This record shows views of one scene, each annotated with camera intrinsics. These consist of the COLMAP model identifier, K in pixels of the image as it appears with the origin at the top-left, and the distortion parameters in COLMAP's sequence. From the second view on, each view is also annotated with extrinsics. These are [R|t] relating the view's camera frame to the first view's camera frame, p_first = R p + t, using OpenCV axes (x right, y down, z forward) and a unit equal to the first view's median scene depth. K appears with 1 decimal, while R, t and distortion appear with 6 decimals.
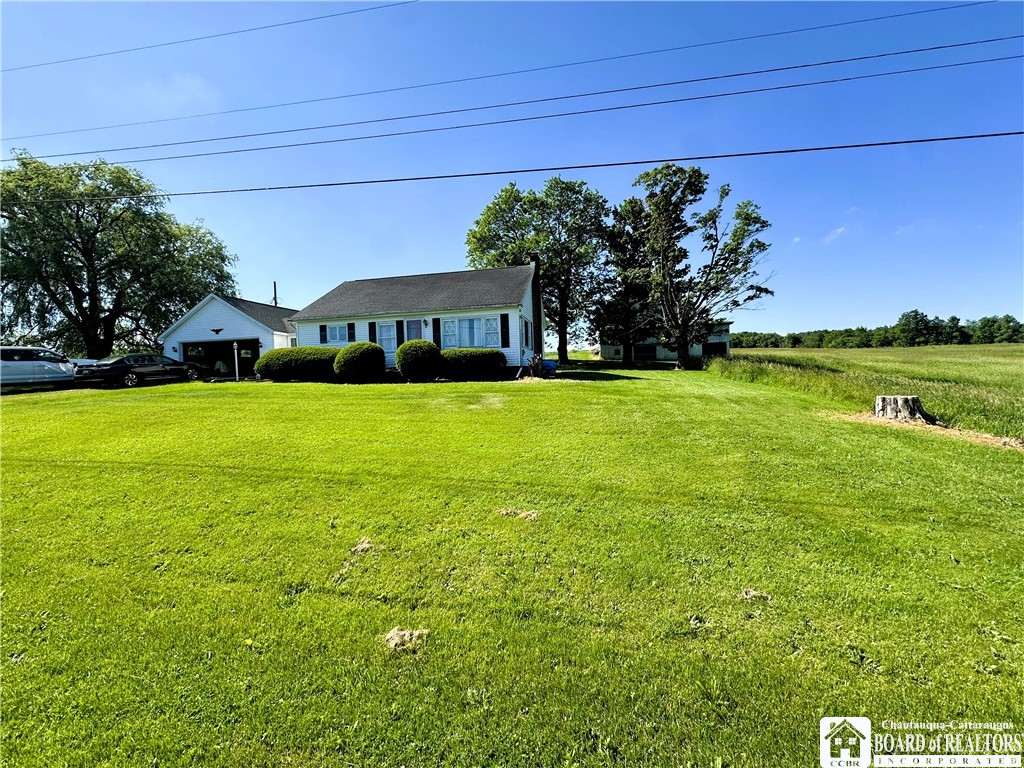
lens RADIAL K [[410.3, 0, 512.9], [0, 410.3, 382.5], [0, 0, 1]] dist [-0.001871, -0.000123]
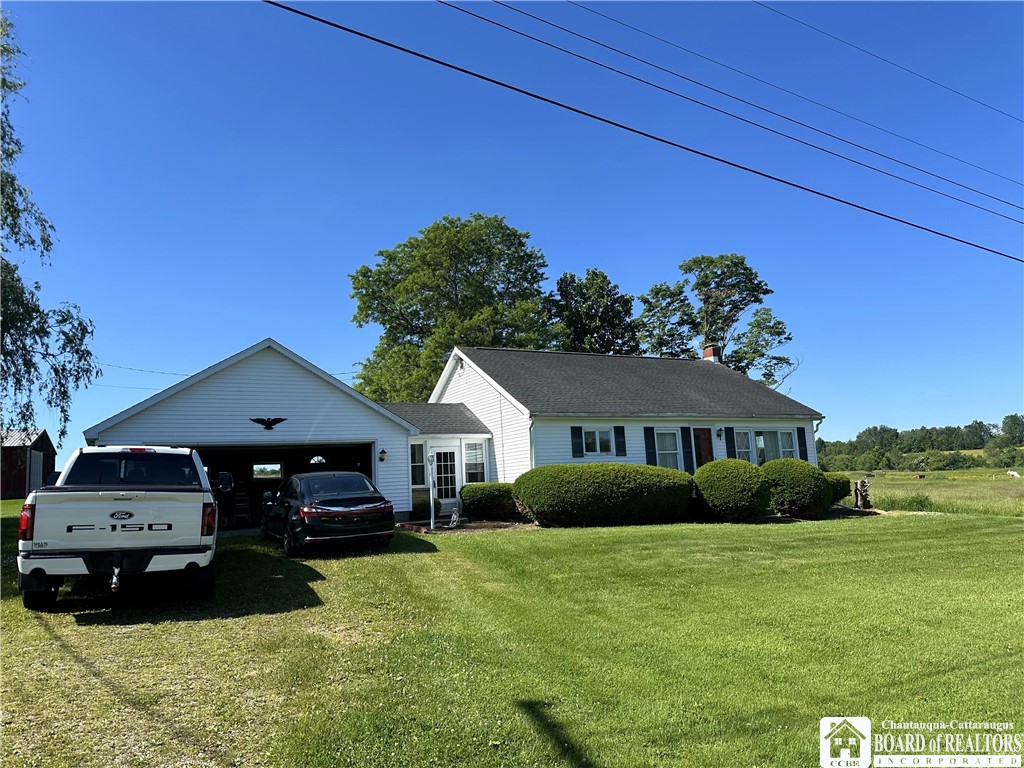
lens RADIAL K [[716.1, 0, 520.8], [0, 716.1, 384.8], [0, 0, 1]] dist [0.075175, -0.098987]
pose [[0.771150, 0.092025, 0.629967, -1.200111], [0.041102, 0.980238, -0.193506, -0.004003], [-0.635325, 0.175116, 0.752128, 0.278439]]
